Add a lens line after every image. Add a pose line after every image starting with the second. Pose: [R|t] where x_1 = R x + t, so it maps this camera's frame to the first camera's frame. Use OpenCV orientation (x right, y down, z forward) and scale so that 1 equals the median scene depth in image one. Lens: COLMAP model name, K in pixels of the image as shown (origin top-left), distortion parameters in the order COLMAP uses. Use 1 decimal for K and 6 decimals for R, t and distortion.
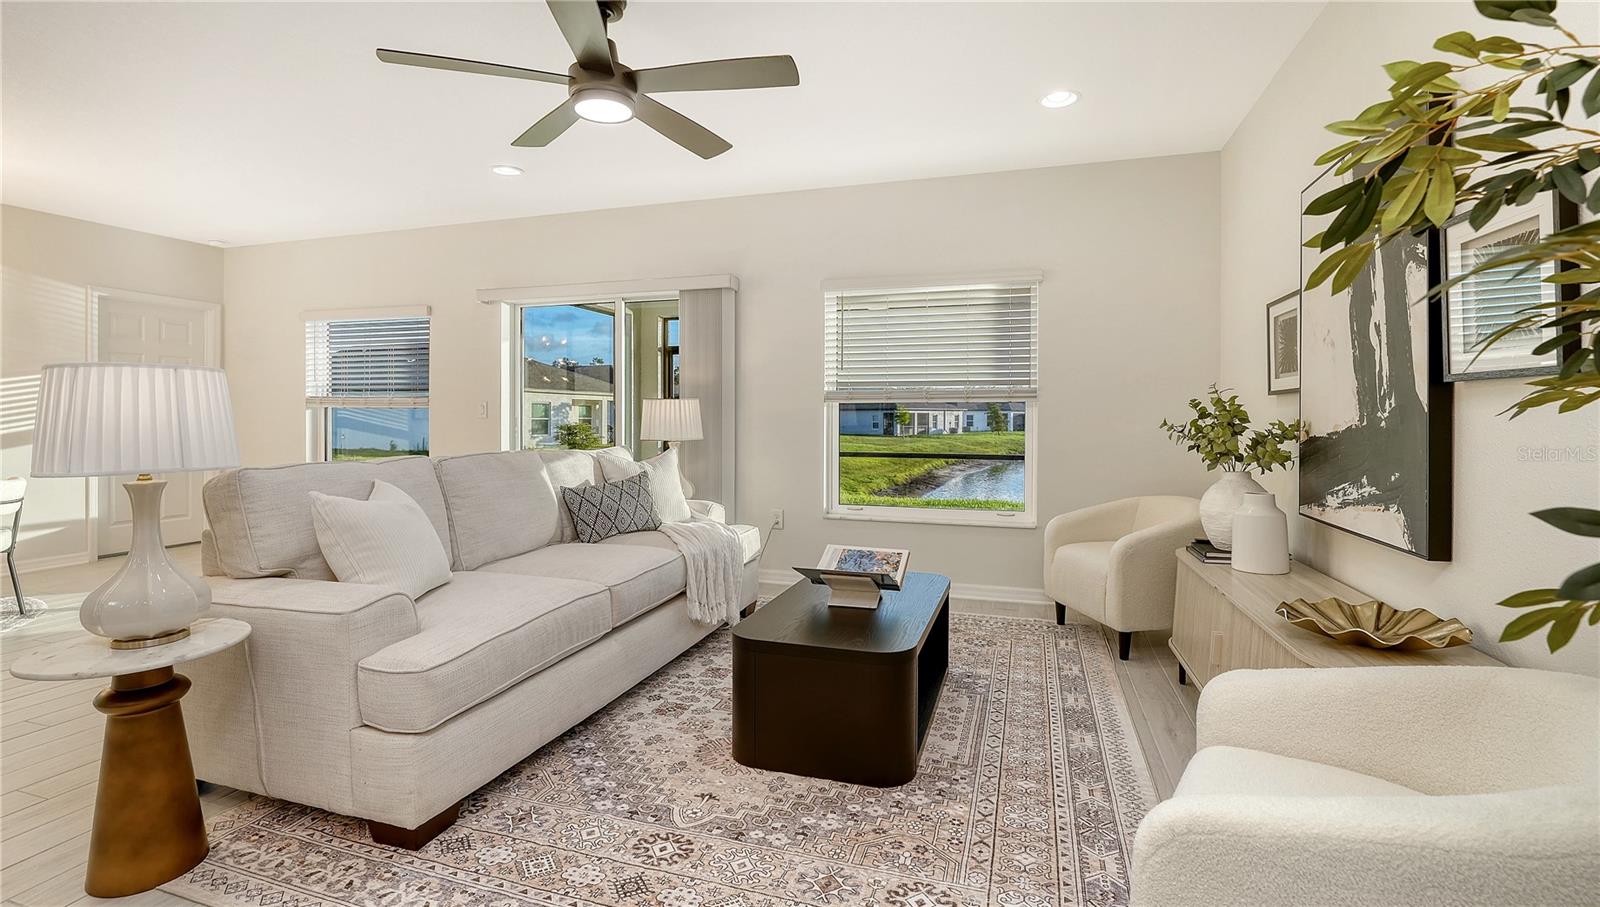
lens RADIAL K [[706.1, 0, 774.1], [0, 706.1, 419.4], [0, 0, 1]] dist [0.007114, -0.000580]
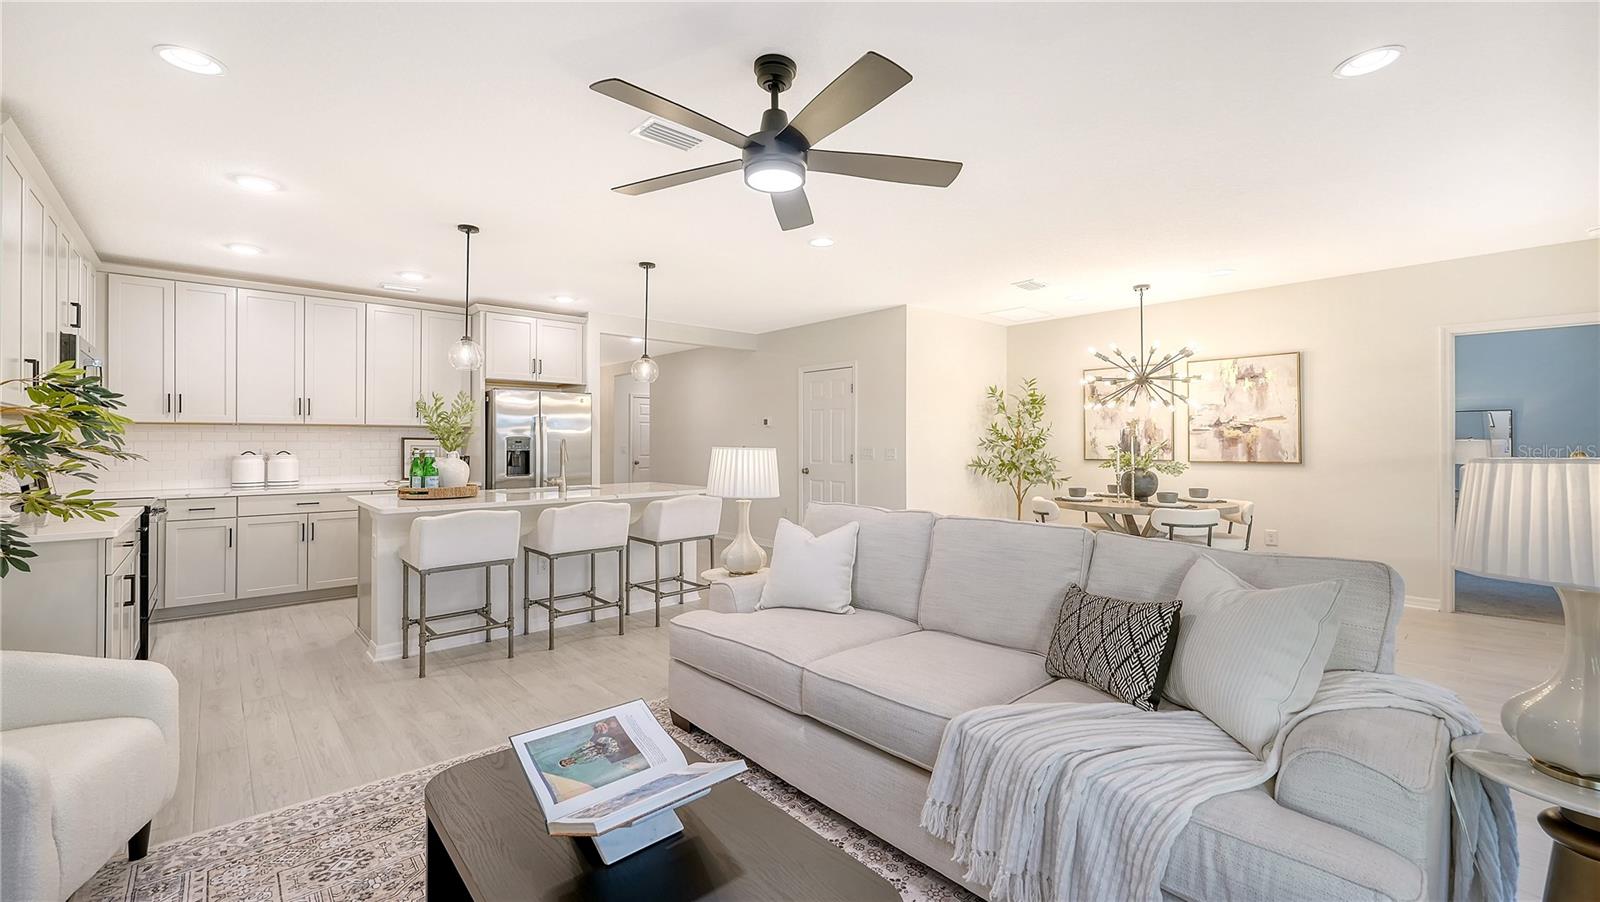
lens RADIAL K [[657.3, 0, 807.1], [0, 657.3, 444.0], [0, 0, 1]] dist [0.002826, -0.000433]
pose [[-0.477766, -0.000082, -0.878487, 0.595862], [-0.003171, 0.999994, 0.001631, -0.066832], [0.878481, 0.003565, -0.477763, 1.605340]]
